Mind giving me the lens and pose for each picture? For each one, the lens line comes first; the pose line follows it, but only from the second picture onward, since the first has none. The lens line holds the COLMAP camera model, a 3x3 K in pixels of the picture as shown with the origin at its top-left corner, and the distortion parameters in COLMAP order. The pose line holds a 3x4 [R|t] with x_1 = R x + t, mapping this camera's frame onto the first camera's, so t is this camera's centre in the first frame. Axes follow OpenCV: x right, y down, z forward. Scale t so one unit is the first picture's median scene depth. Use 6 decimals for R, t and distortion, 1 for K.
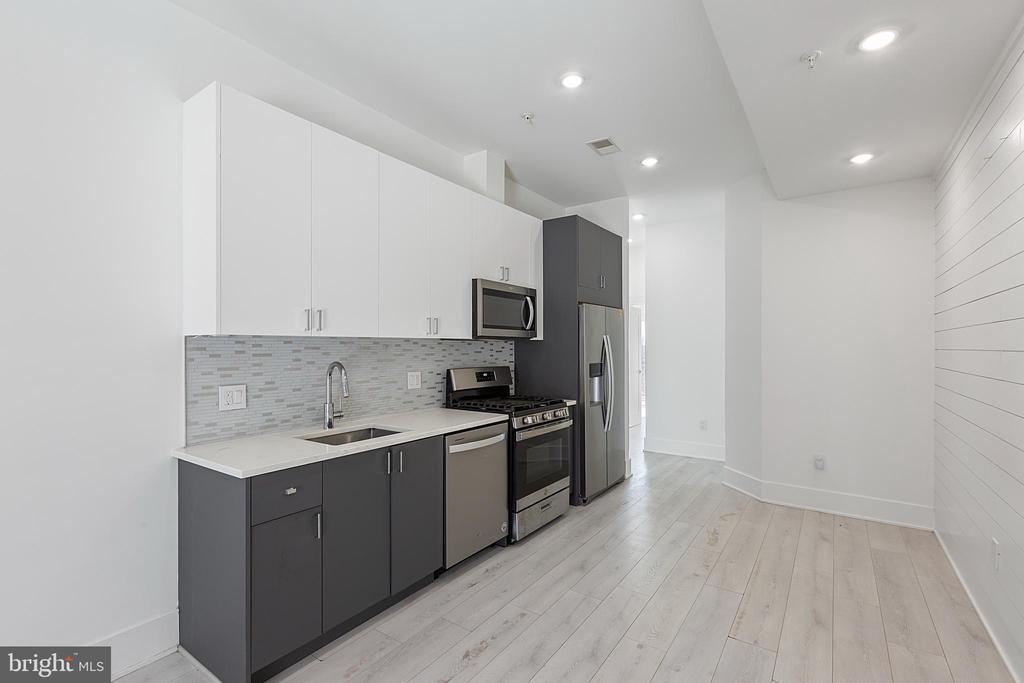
lens RADIAL K [[454.9, 0, 518.0], [0, 454.9, 348.7], [0, 0, 1]] dist [0.001425, -0.002043]
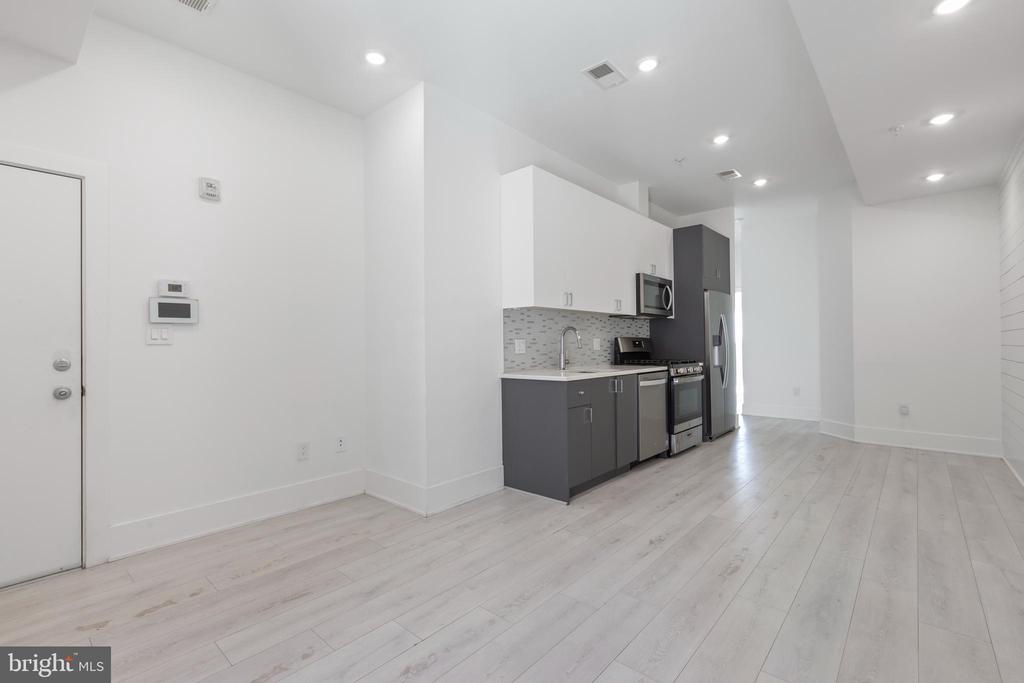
lens RADIAL K [[454.9, 0, 510.2], [0, 454.9, 341.9], [0, 0, 1]] dist [0.001425, -0.002043]
pose [[0.992480, -0.008614, -0.122100, -0.343754], [0.007492, 0.999925, -0.009648, 0.079041], [0.122174, 0.008661, 0.992471, -0.498883]]
